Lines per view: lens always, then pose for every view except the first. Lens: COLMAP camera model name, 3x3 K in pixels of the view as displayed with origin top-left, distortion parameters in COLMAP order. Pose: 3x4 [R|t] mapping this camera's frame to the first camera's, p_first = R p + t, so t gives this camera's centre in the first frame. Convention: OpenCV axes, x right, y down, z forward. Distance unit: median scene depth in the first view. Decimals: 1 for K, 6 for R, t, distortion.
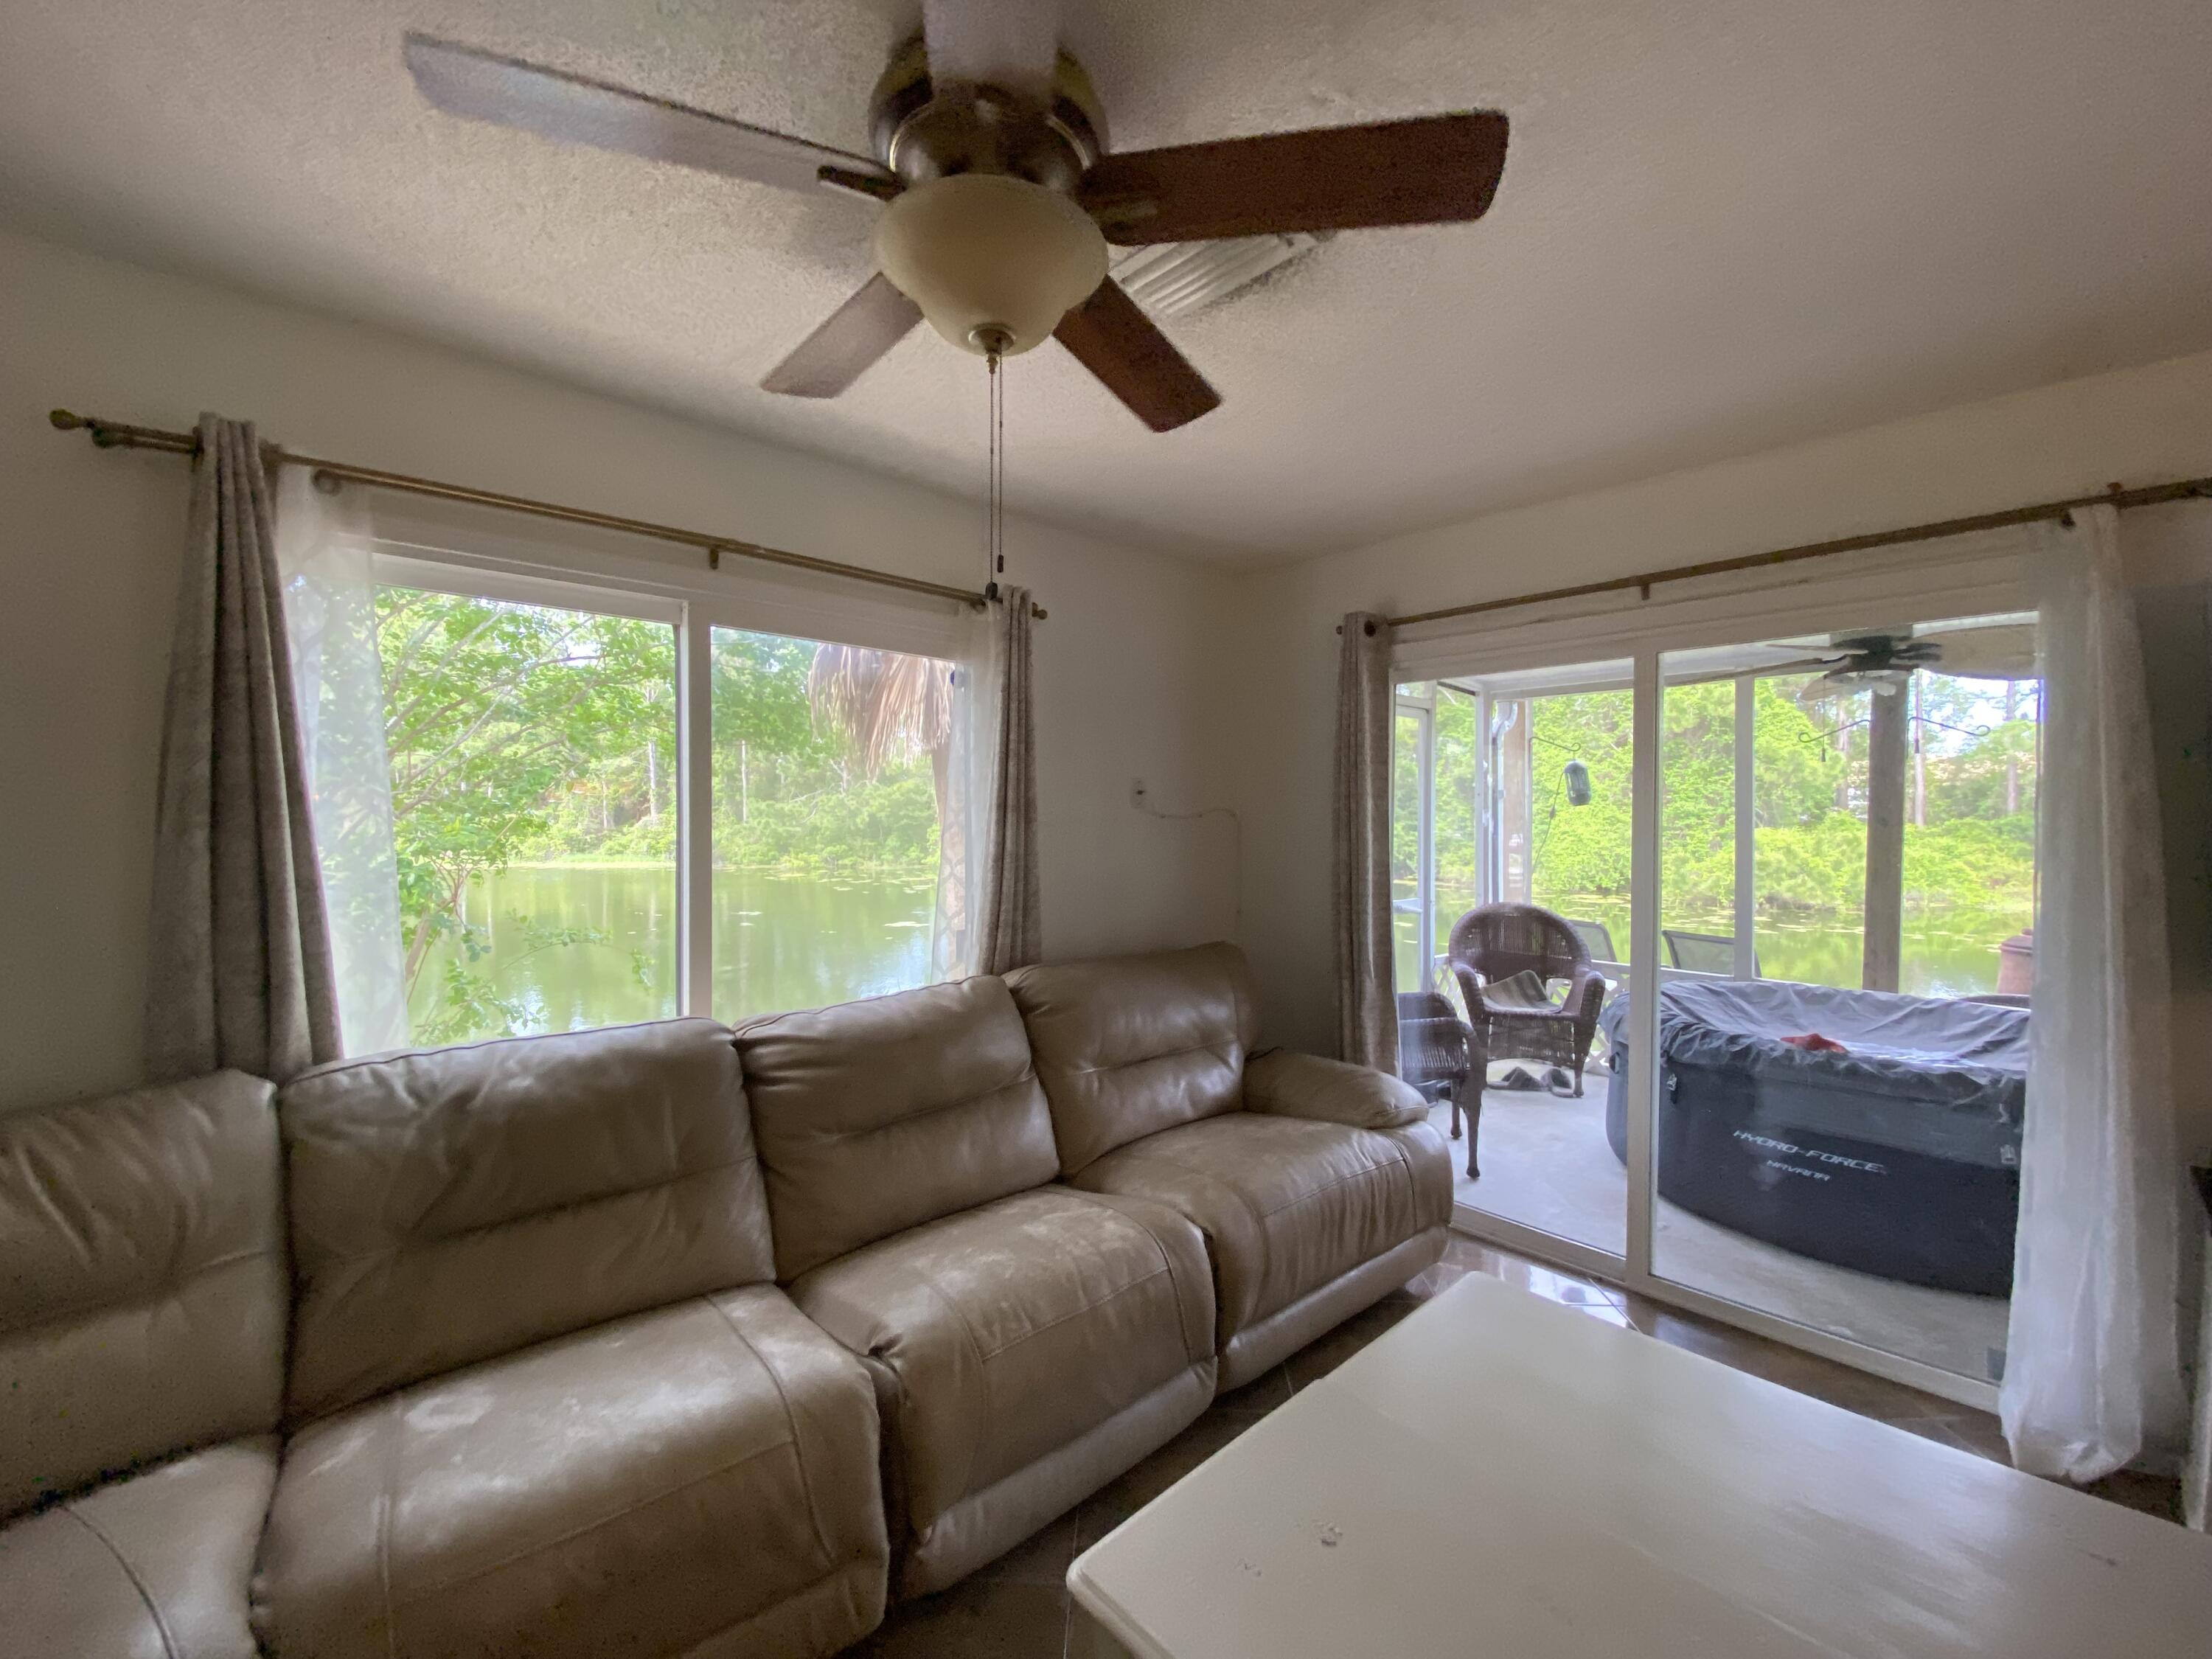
lens RADIAL K [[889.0, 0, 1108.5], [0, 889.0, 819.6], [0, 0, 1]] dist [0.017165, -0.020551]
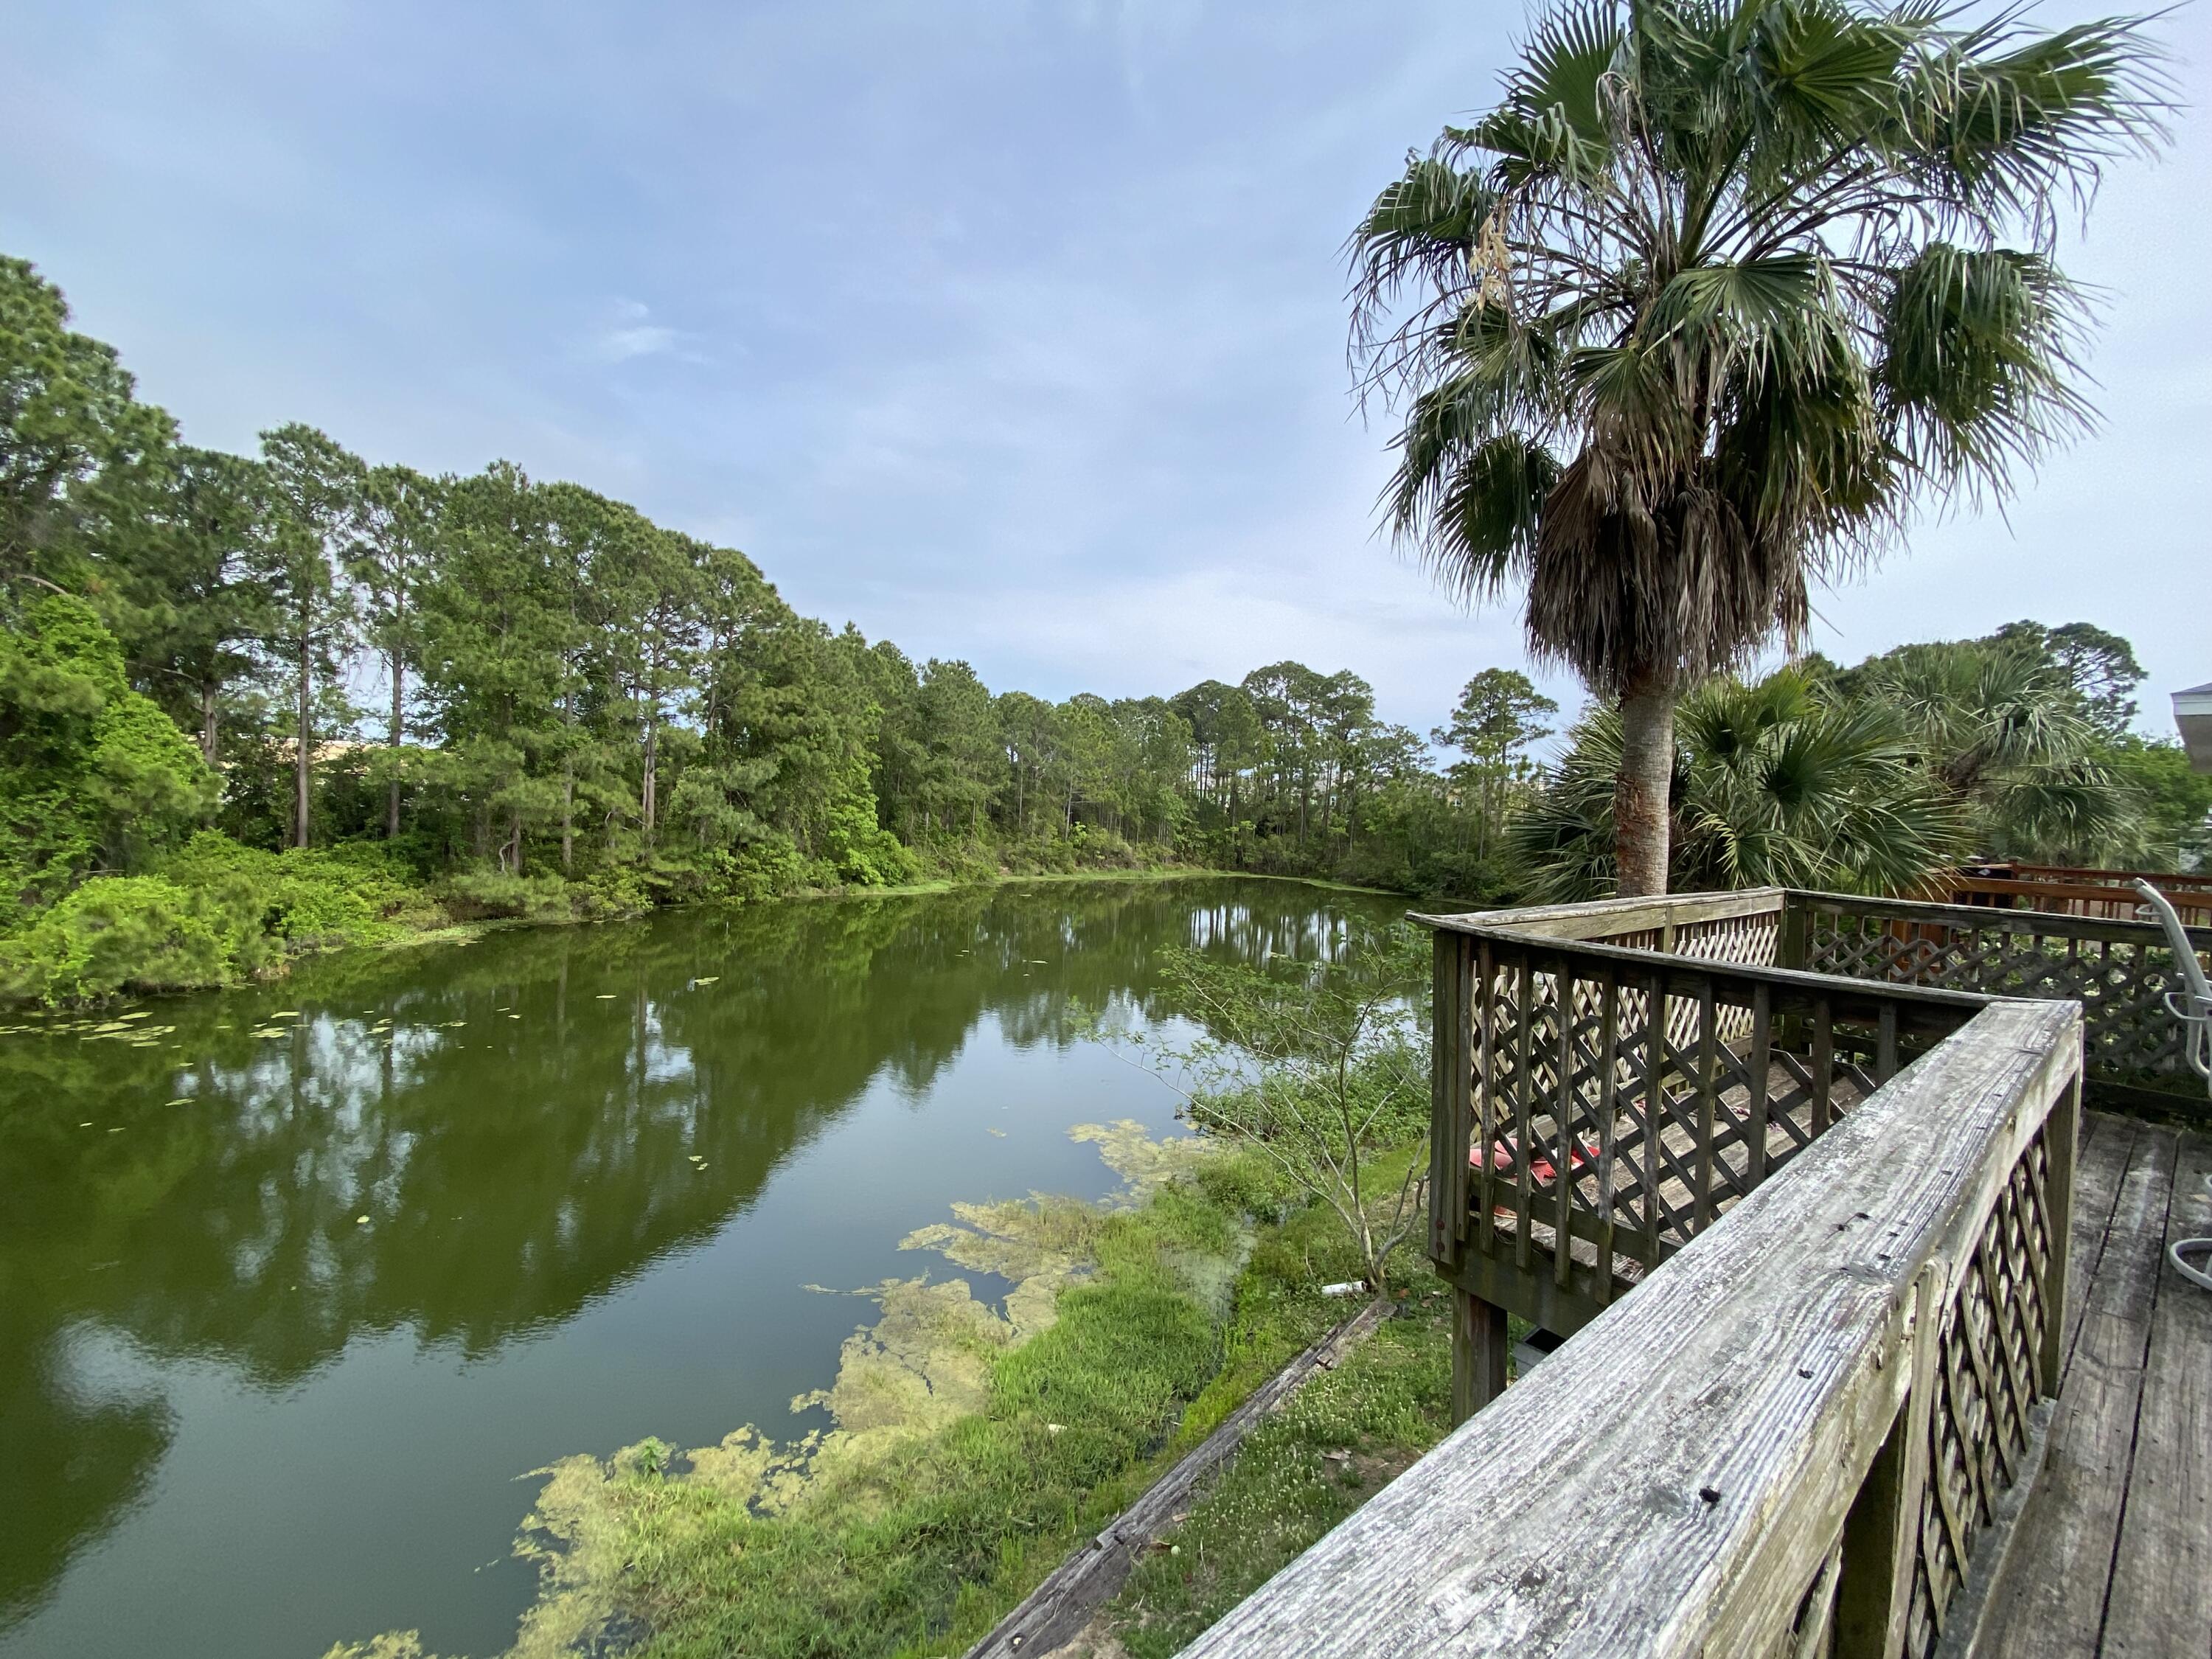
lens RADIAL K [[889.0, 0, 1108.5], [0, 889.0, 819.6], [0, 0, 1]] dist [0.017165, -0.020551]
pose [[0.067242, -0.018908, 0.997558, 1.163280], [-0.031602, 0.999278, 0.021071, -1.016402], [-0.997236, -0.032942, 0.066595, 2.096904]]
